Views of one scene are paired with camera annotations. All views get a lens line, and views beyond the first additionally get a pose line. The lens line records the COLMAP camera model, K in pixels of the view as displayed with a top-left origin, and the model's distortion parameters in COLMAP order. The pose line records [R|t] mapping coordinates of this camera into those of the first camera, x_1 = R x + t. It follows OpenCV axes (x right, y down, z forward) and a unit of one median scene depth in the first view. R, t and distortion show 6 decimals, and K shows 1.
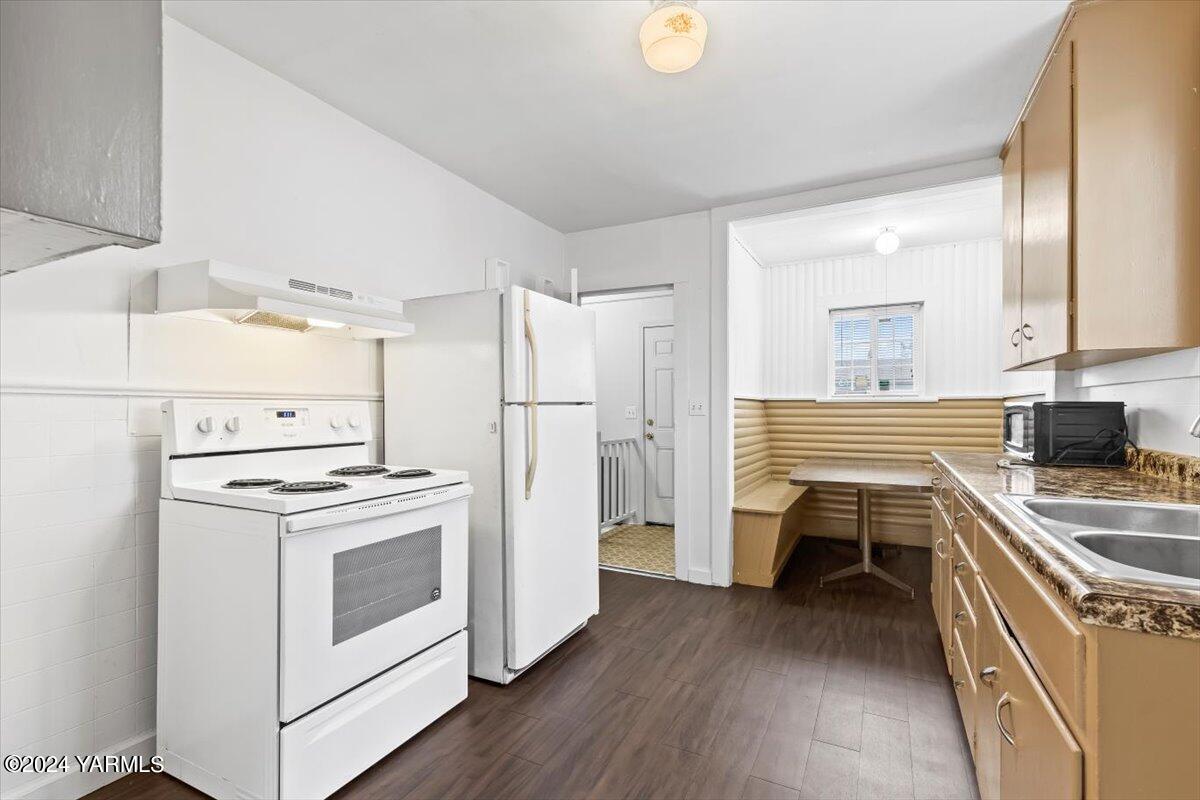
lens RADIAL K [[537.9, 0, 604.7], [0, 537.9, 402.6], [0, 0, 1]] dist [-0.000329, -0.000039]
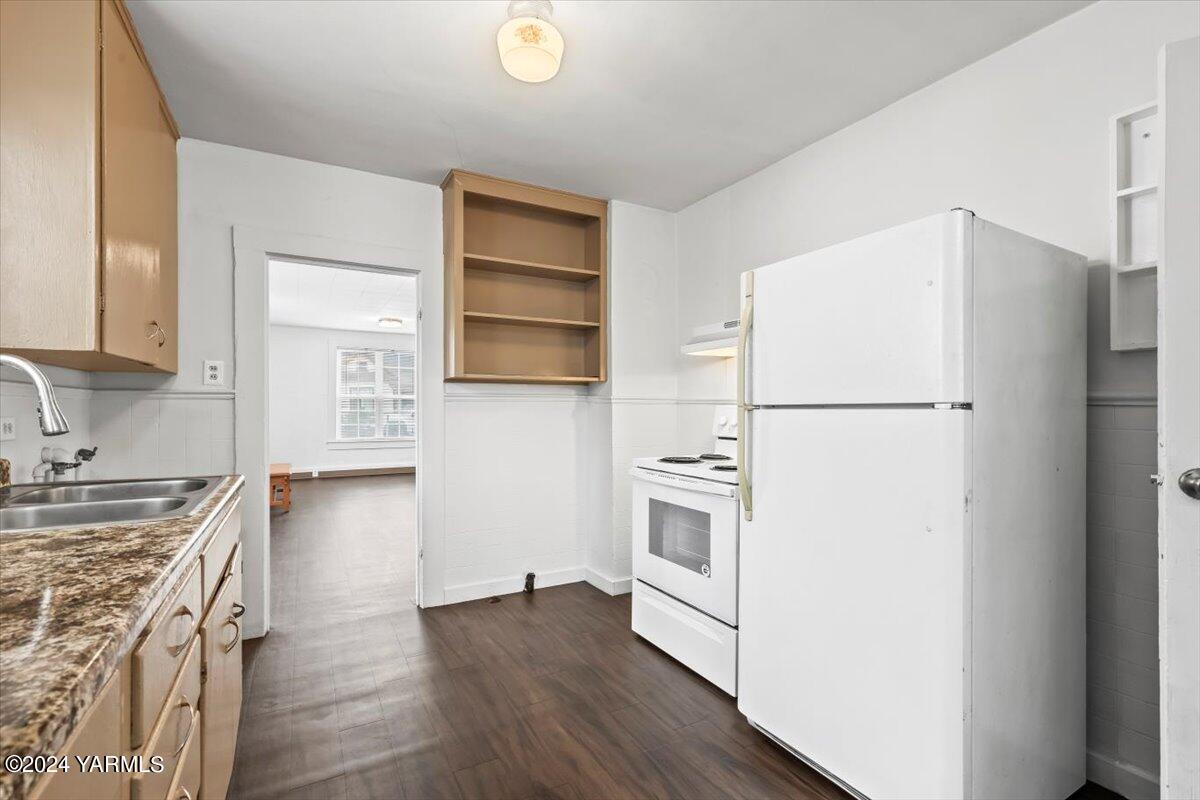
lens RADIAL K [[537.9, 0, 604.7], [0, 537.9, 402.6], [0, 0, 1]] dist [-0.000329, -0.000039]
pose [[-0.545706, -0.004921, -0.837963, 0.825261], [0.006424, 0.999929, -0.010056, 0.002923], [0.837952, -0.010871, -0.545635, 1.534527]]
